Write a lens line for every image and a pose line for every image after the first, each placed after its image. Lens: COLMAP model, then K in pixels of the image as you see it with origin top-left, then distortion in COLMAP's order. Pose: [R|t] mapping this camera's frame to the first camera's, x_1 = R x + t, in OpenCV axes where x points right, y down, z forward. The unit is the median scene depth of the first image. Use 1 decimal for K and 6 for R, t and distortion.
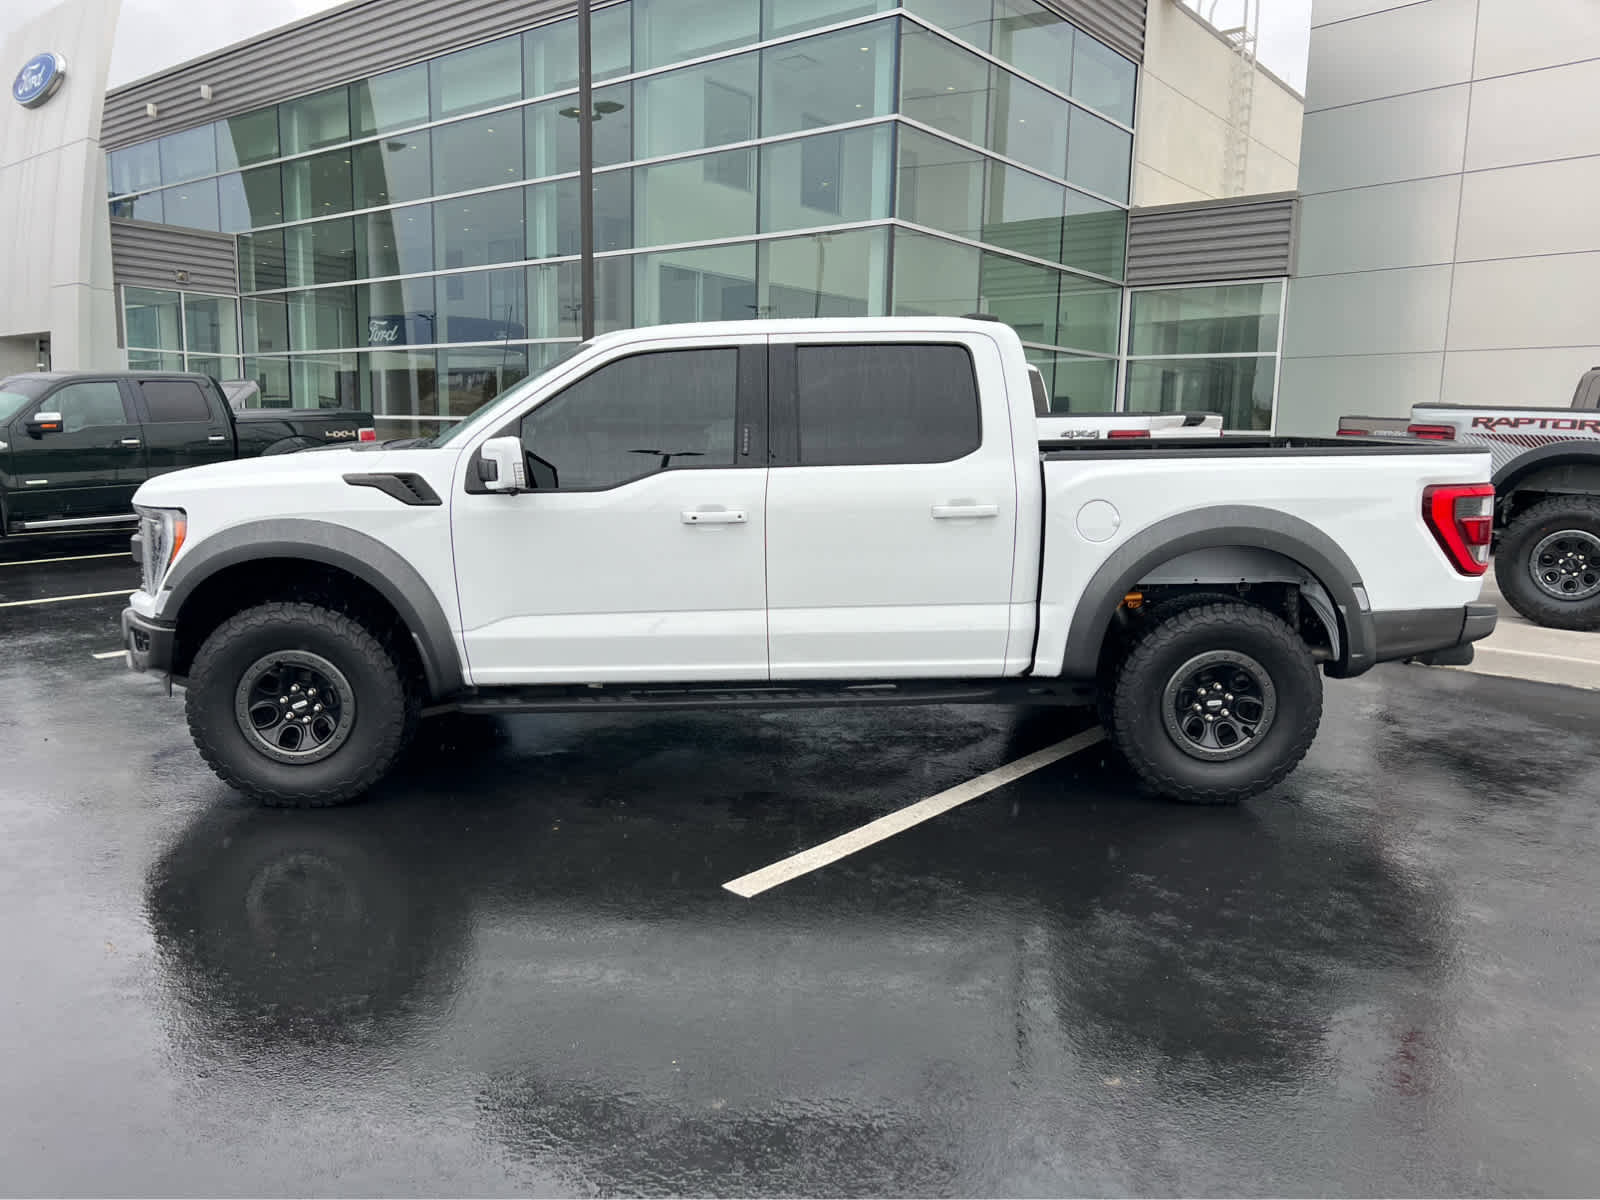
lens RADIAL K [[1229.6, 0, 800.0], [0, 1229.6, 600.0], [0, 0, 1]] dist [0.037637, -0.005440]
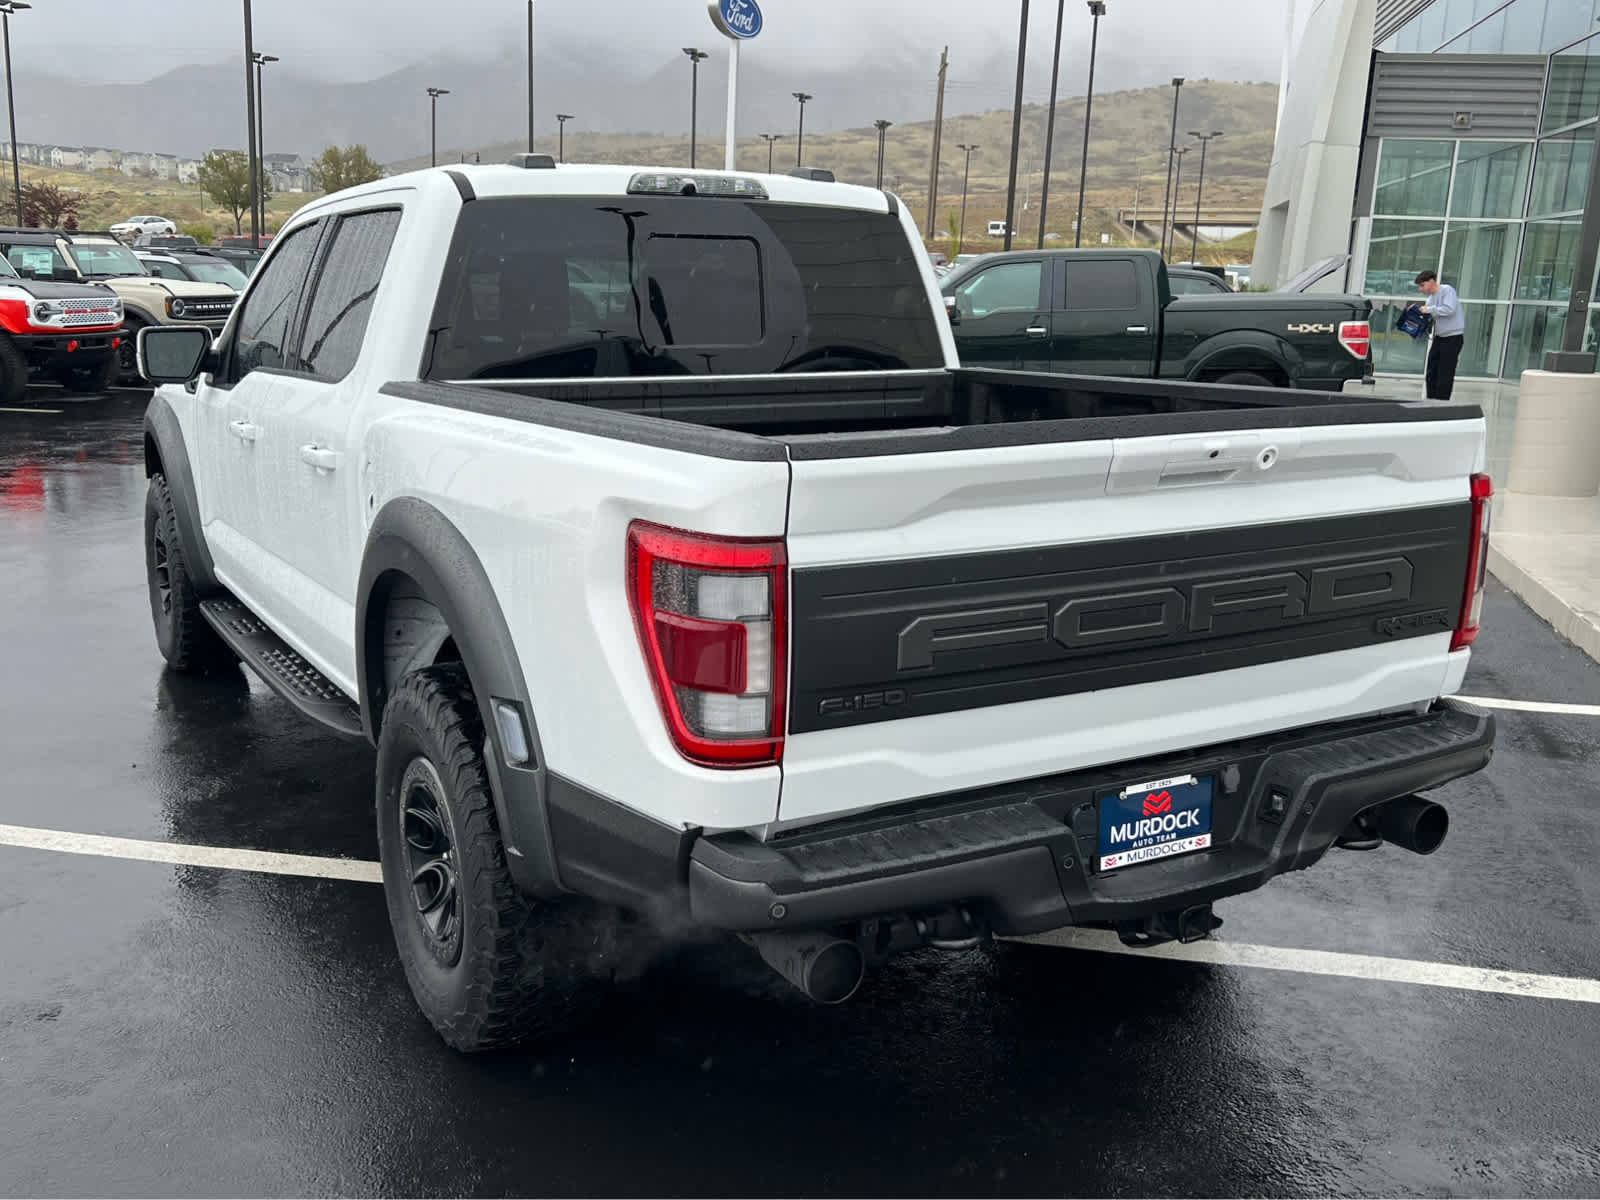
lens RADIAL K [[1575.7, 0, 785.5], [0, 1575.7, 613.6], [0, 0, 1]] dist [0.049219, -0.061826]
pose [[0.460249, 0.191908, -0.866800, 0.368396], [-0.149598, 0.979160, 0.137352, -0.052312], [0.875095, 0.066456, 0.479366, 0.290479]]
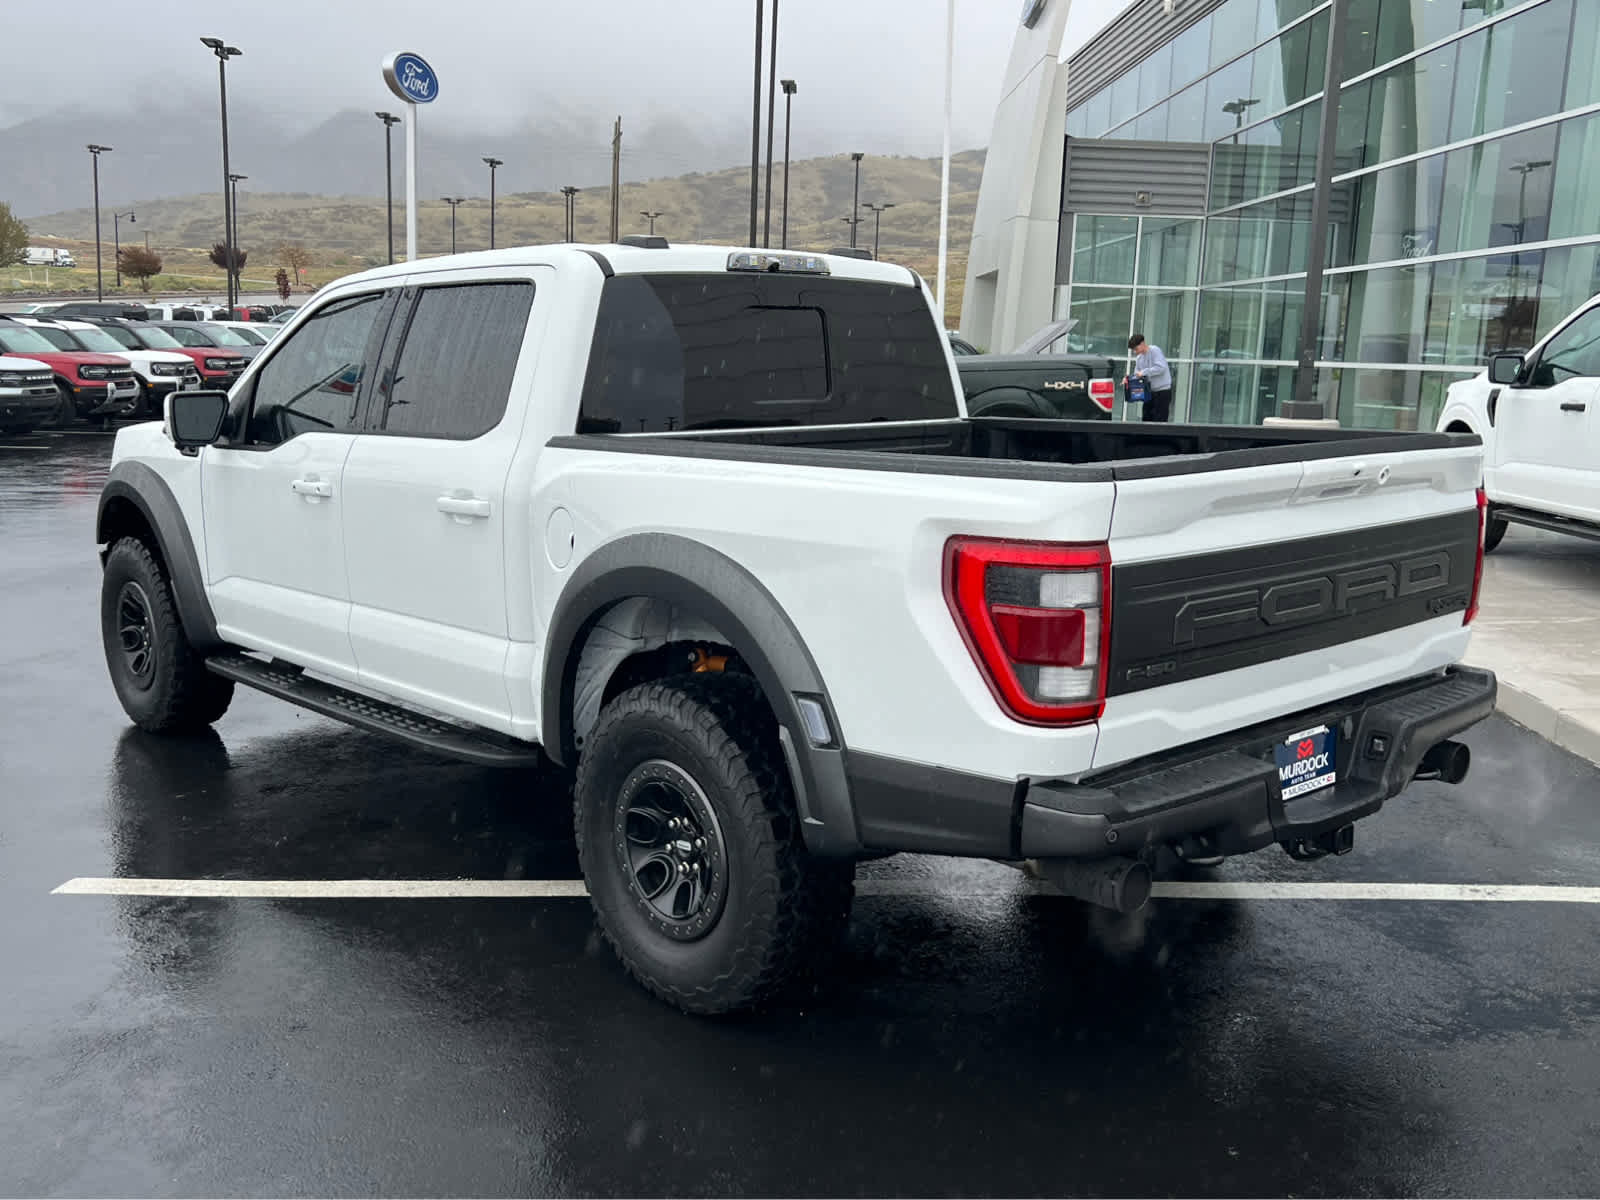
lens RADIAL K [[1578.0, 0, 800.0], [0, 1578.0, 600.0], [0, 0, 1]] dist [0.096721, -0.250499]
pose [[0.642422, 0.128083, -0.755572, 0.358619], [-0.125399, 0.990215, 0.061239, -0.036078], [0.756022, 0.055407, 0.652197, 0.189803]]
